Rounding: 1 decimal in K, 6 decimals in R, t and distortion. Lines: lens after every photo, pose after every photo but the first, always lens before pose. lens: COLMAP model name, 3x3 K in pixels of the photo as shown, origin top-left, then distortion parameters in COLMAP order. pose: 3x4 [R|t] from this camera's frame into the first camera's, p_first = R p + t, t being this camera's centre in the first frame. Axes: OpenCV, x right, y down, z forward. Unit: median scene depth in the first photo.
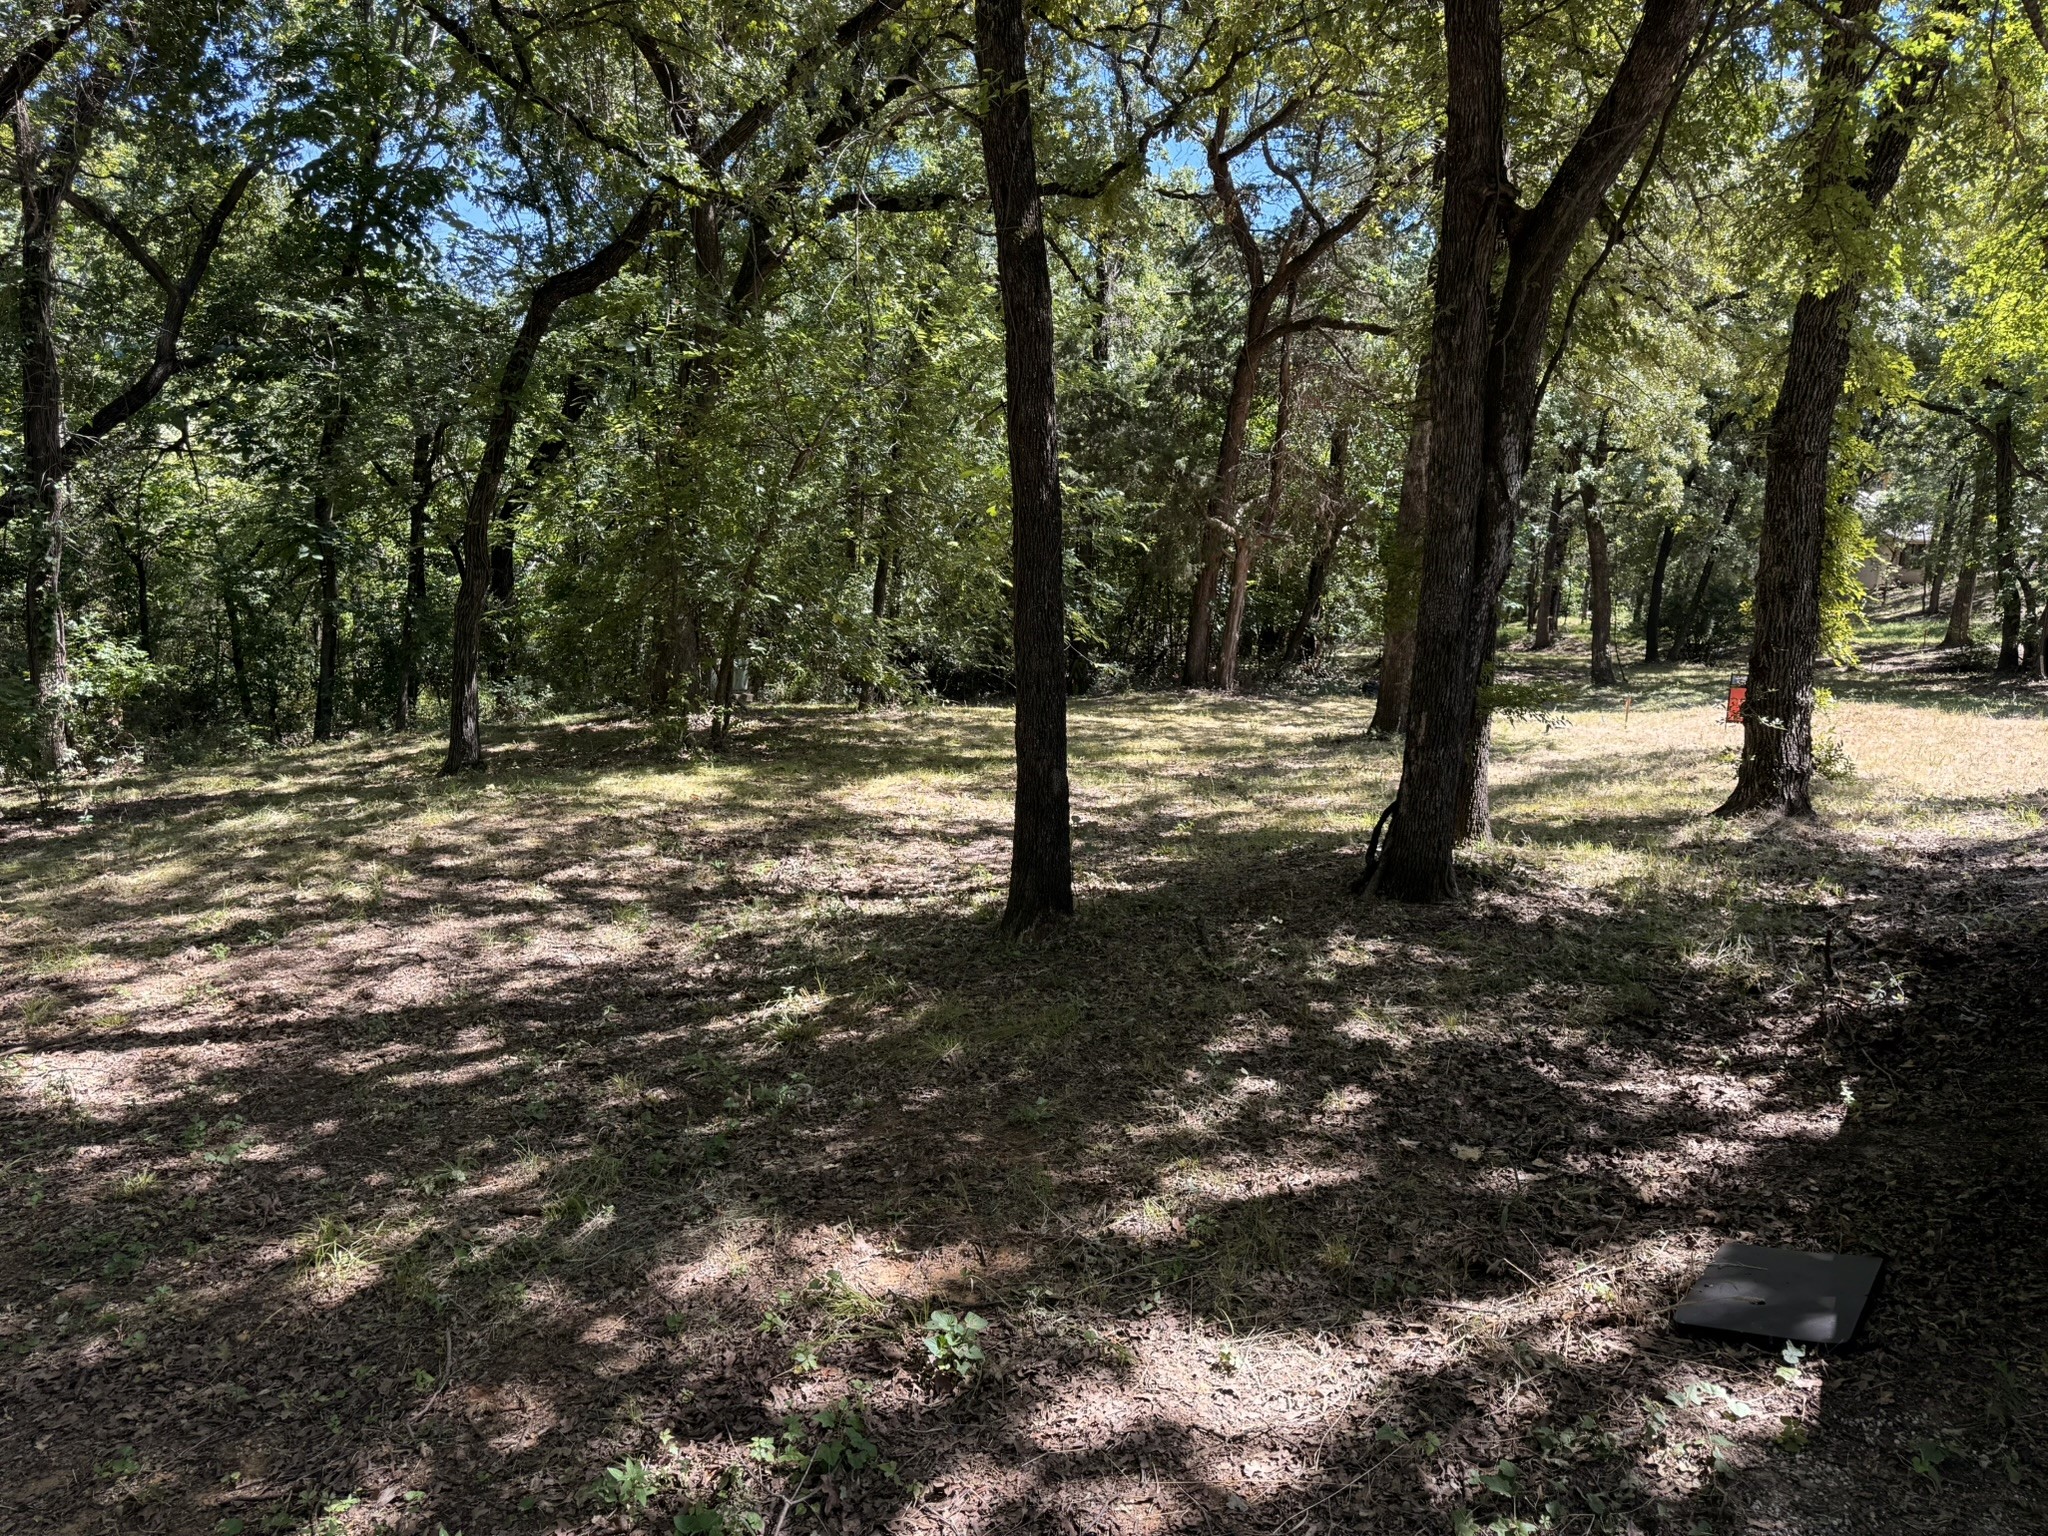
lens RADIAL K [[1425.7, 0, 1025.4], [0, 1425.7, 767.4], [0, 0, 1]] dist [-0.004570, -0.001201]
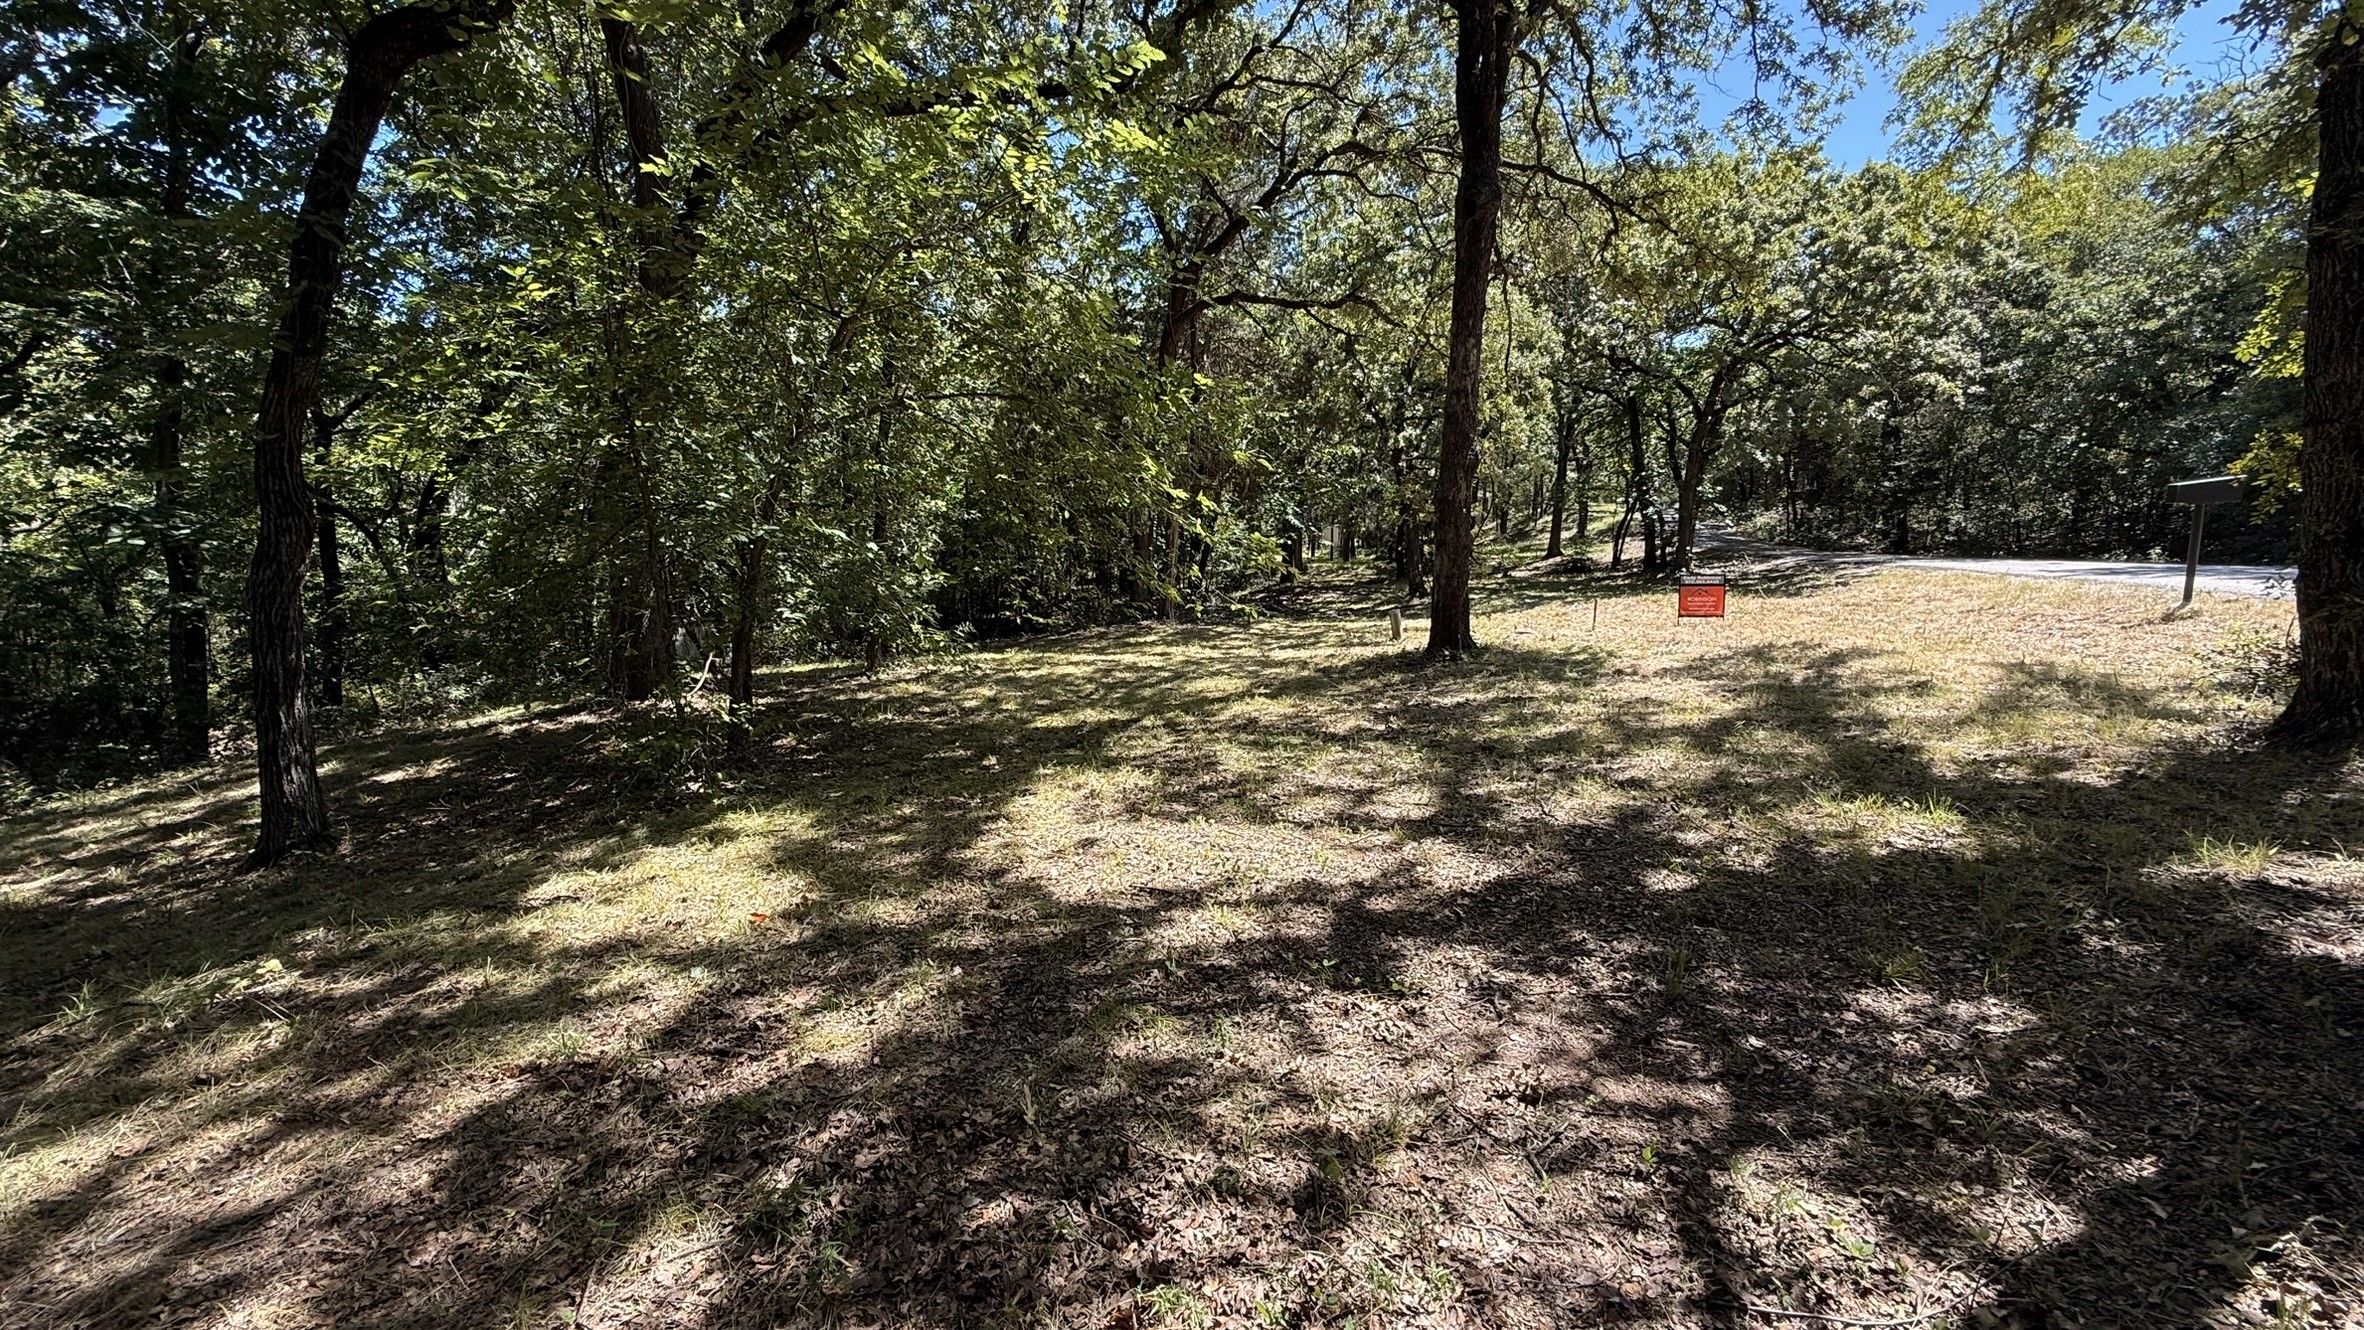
lens RADIAL K [[945.7, 0, 1175.5], [0, 945.7, 667.9], [0, 0, 1]] dist [-0.001627, -0.000072]
pose [[0.955224, -0.085484, 0.283265, -0.129231], [0.086578, 0.996207, 0.008677, -0.042925], [-0.282933, 0.016236, 0.959002, 0.463226]]
